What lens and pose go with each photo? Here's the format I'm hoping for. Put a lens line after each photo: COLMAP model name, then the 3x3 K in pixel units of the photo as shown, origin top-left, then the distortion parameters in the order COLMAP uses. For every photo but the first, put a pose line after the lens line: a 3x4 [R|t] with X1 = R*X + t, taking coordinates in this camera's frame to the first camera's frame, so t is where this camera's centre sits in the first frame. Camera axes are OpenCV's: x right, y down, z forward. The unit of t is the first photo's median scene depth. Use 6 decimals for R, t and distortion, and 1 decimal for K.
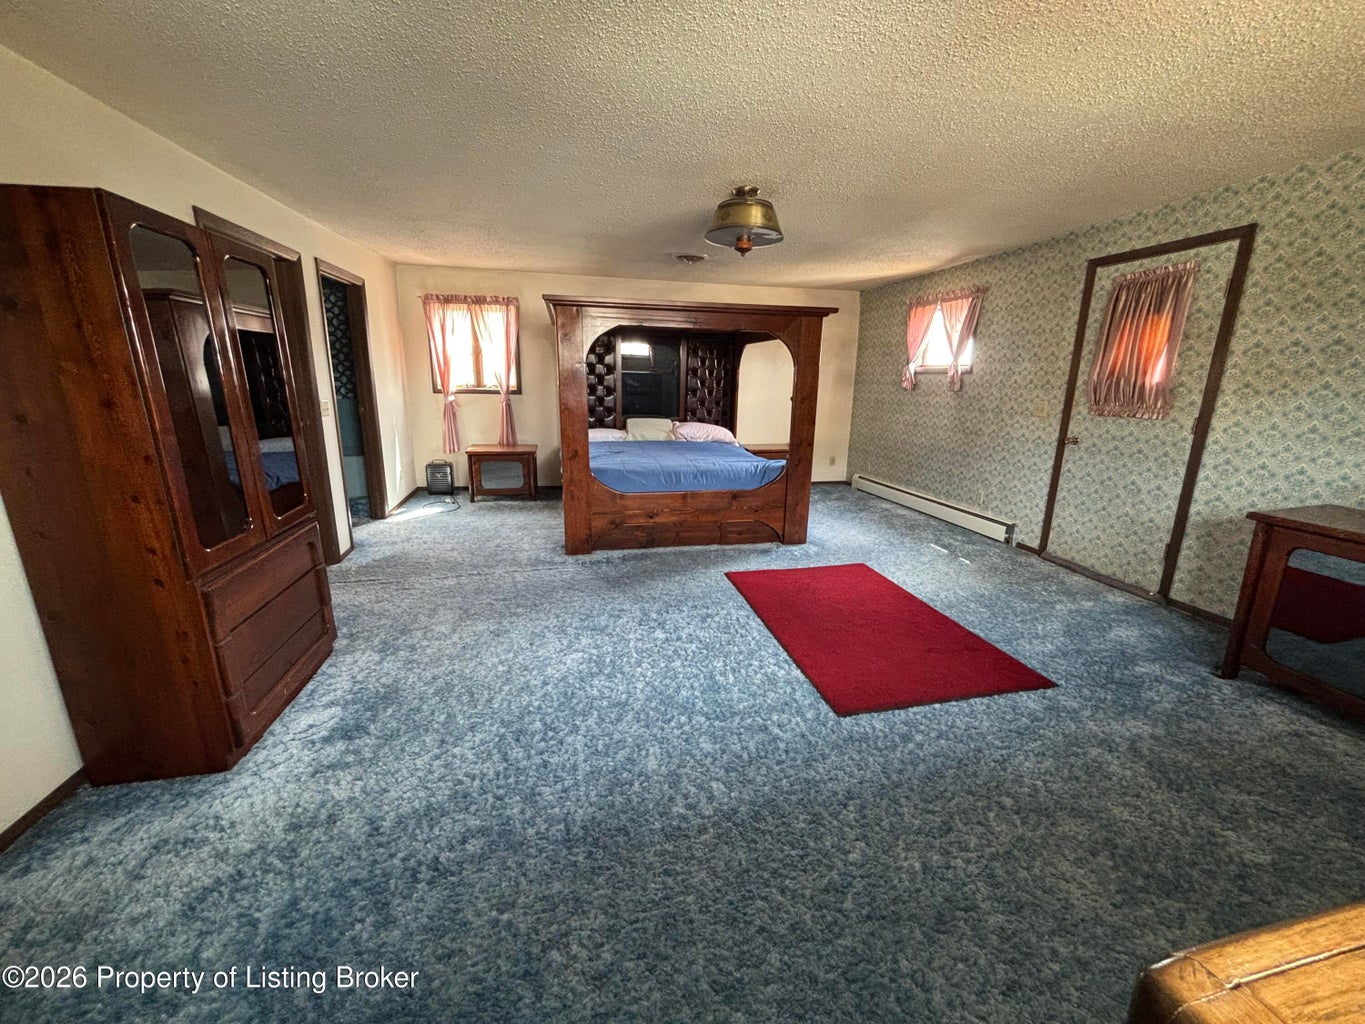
lens RADIAL K [[548.8, 0, 682.5], [0, 548.8, 512.0], [0, 0, 1]] dist [0.000575, -0.000102]
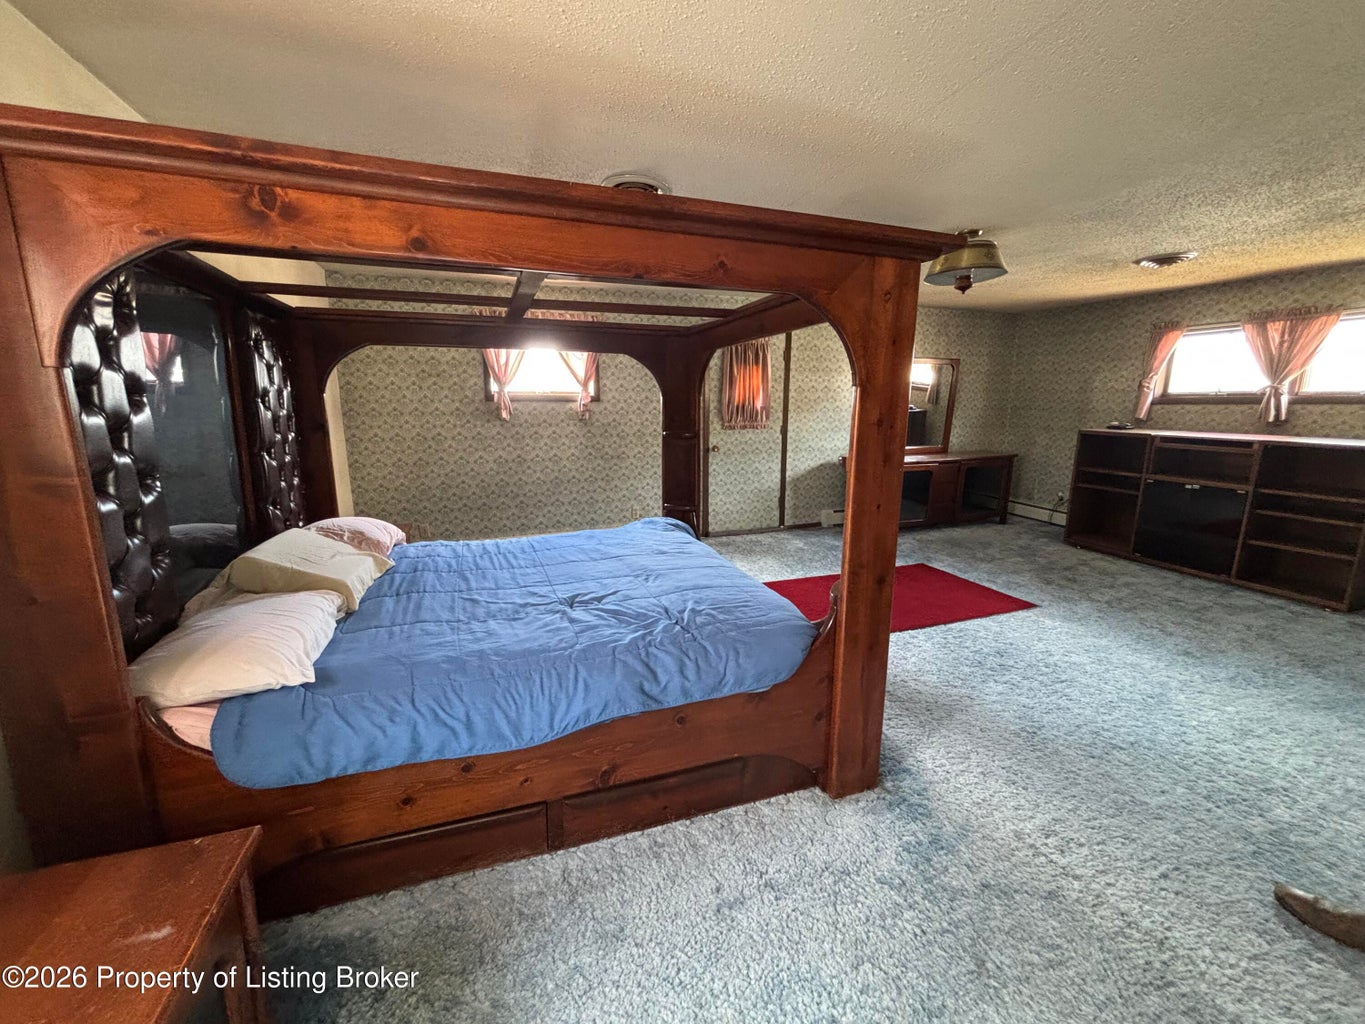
lens RADIAL K [[548.8, 0, 682.5], [0, 548.8, 512.0], [0, 0, 1]] dist [0.000575, -0.000102]
pose [[-0.130570, -0.202354, 0.970569, -0.814893], [0.240346, 0.943288, 0.229000, -0.387080], [-0.961865, 0.263173, -0.074530, 1.493284]]
